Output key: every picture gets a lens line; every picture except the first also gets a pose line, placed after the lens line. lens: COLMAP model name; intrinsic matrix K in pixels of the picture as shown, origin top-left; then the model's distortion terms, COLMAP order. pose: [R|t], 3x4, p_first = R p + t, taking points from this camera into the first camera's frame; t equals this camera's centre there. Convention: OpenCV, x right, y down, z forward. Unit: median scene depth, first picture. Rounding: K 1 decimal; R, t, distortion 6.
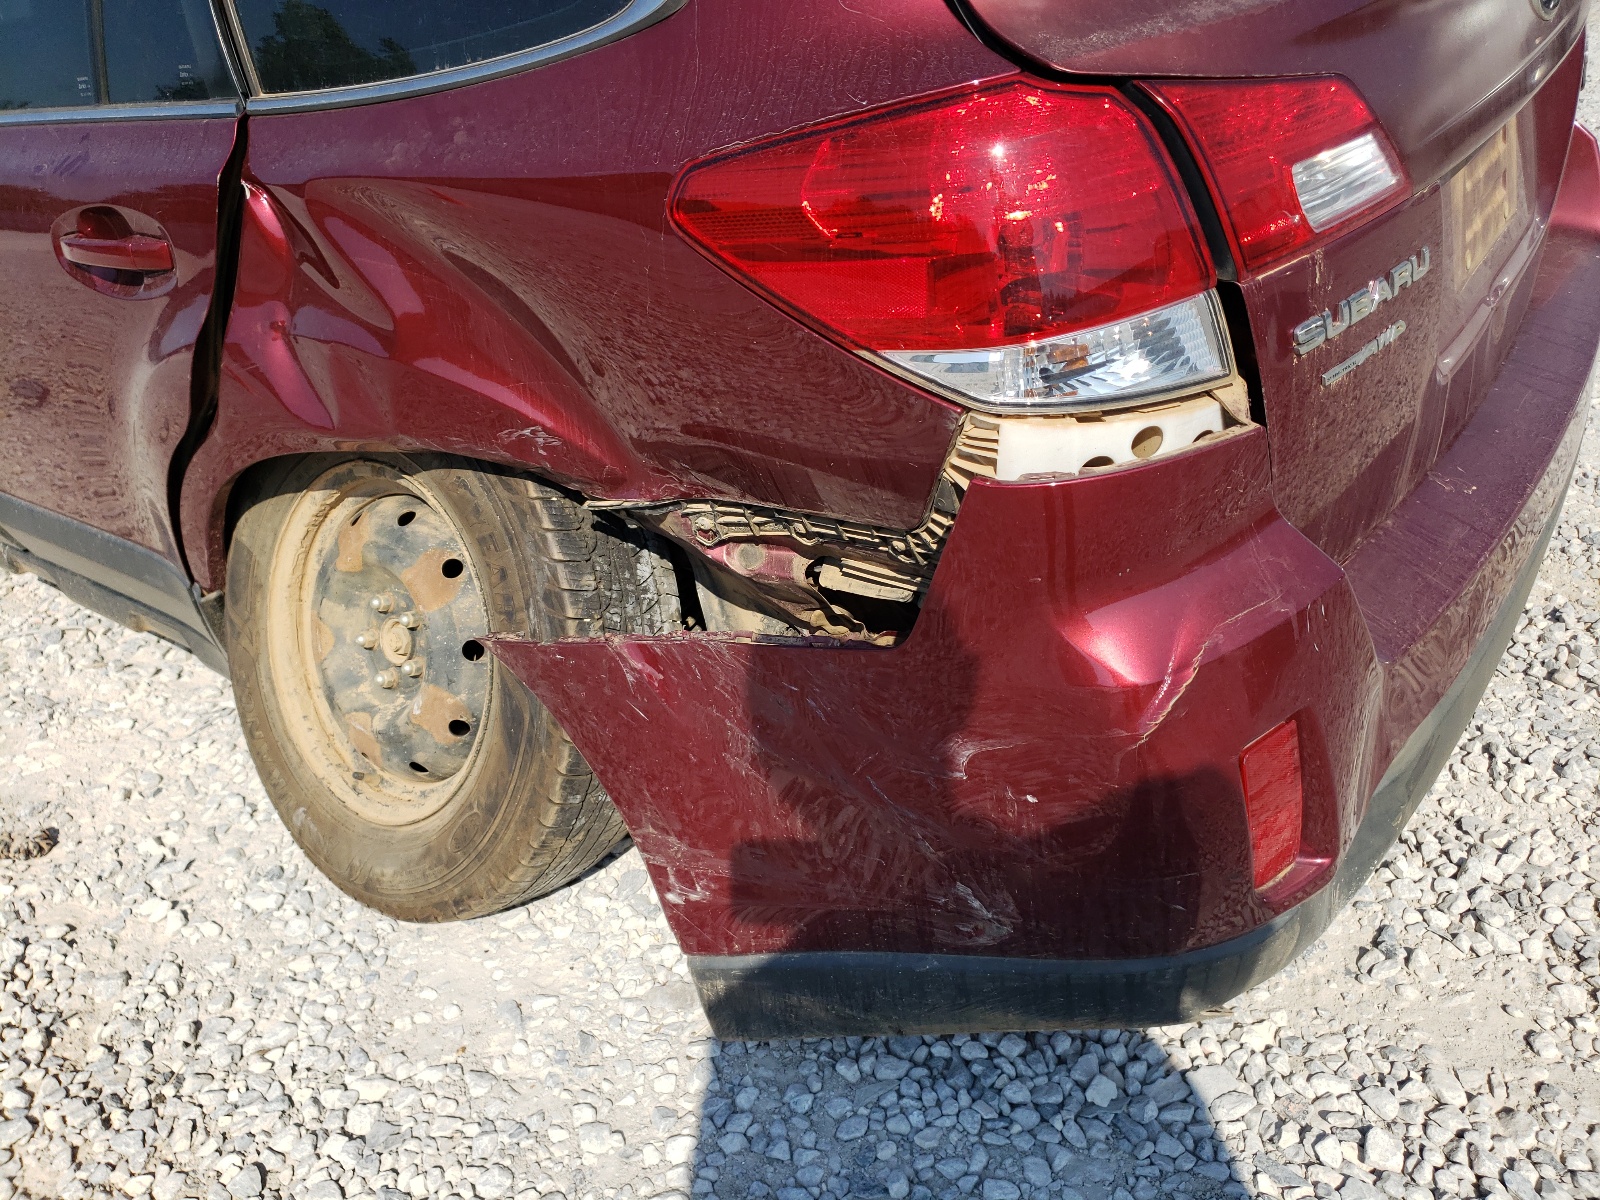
lens RADIAL K [[1247.2, 0, 800.0], [0, 1247.2, 600.0], [0, 0, 1]] dist [0.047820, -0.008553]
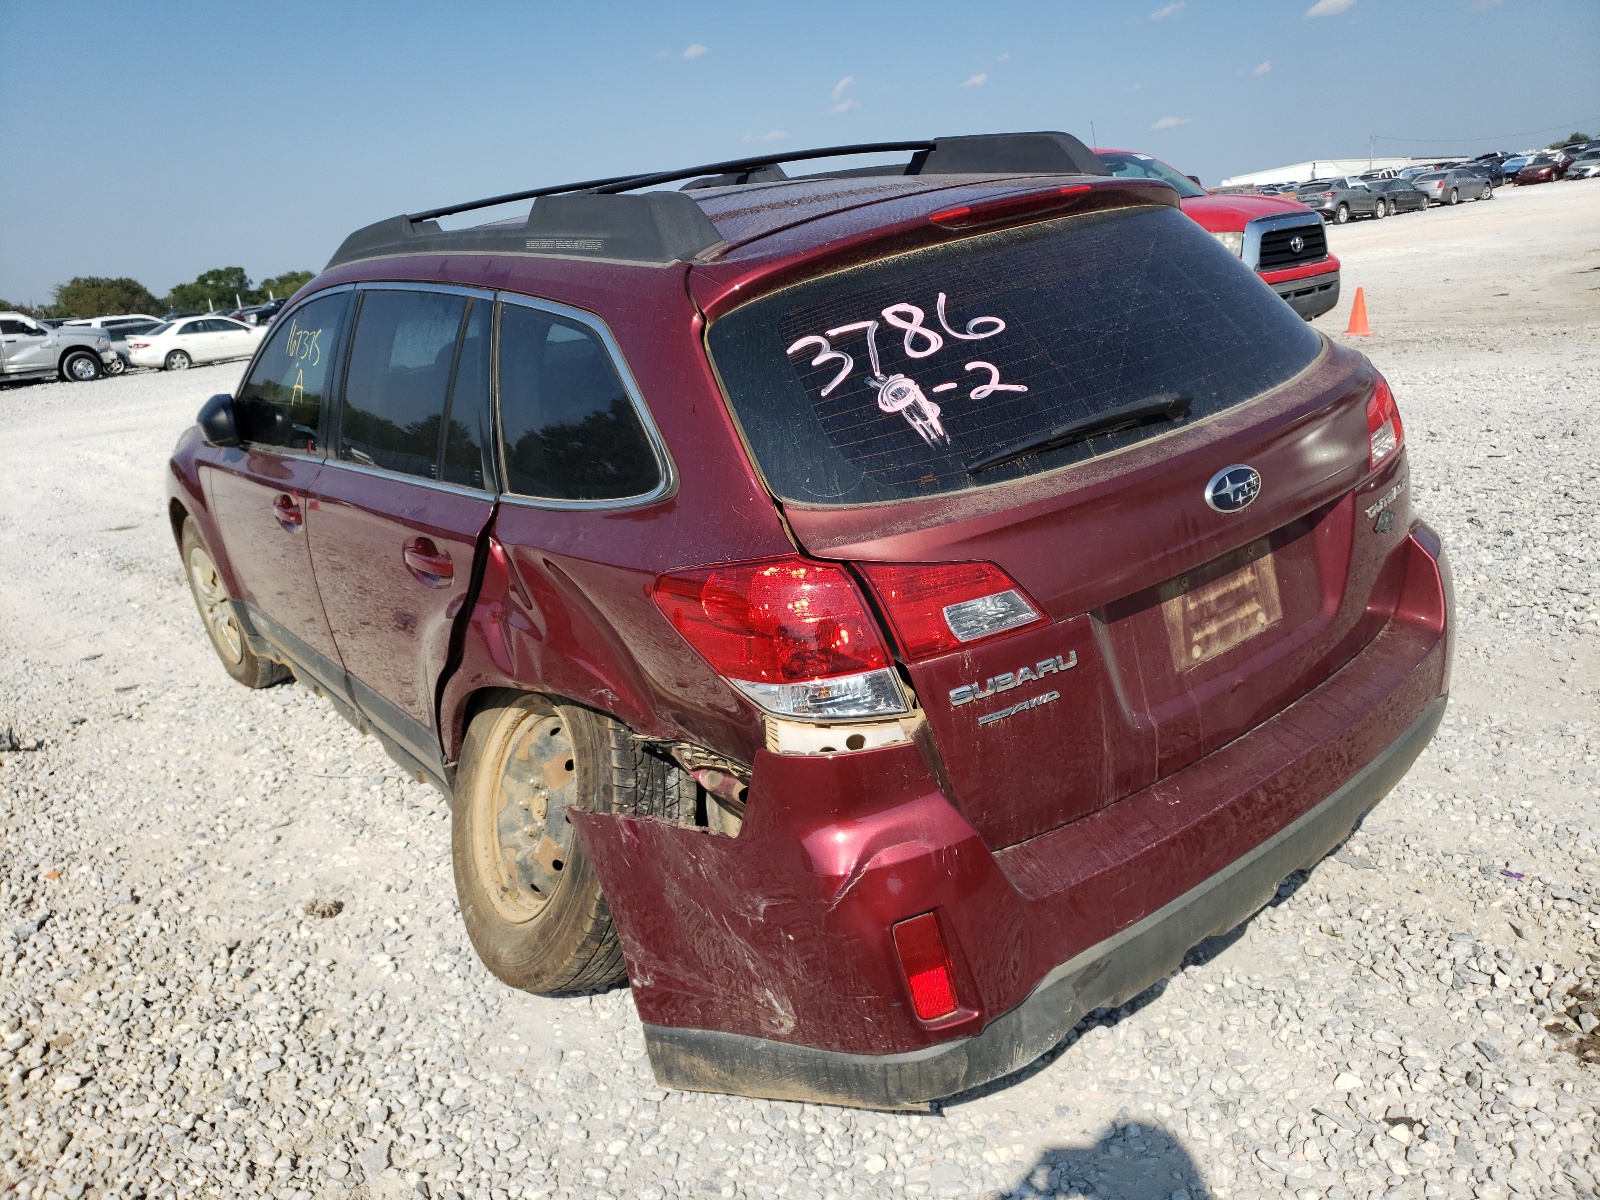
lens RADIAL K [[1320.6, 0, 800.0], [0, 1320.6, 600.0], [0, 0, 1]] dist [0.093073, -0.002759]
pose [[0.953149, 0.091147, -0.288442, 0.482754], [-0.139079, 0.978812, -0.150283, -0.017401], [0.268632, 0.183358, 0.945630, -0.588766]]
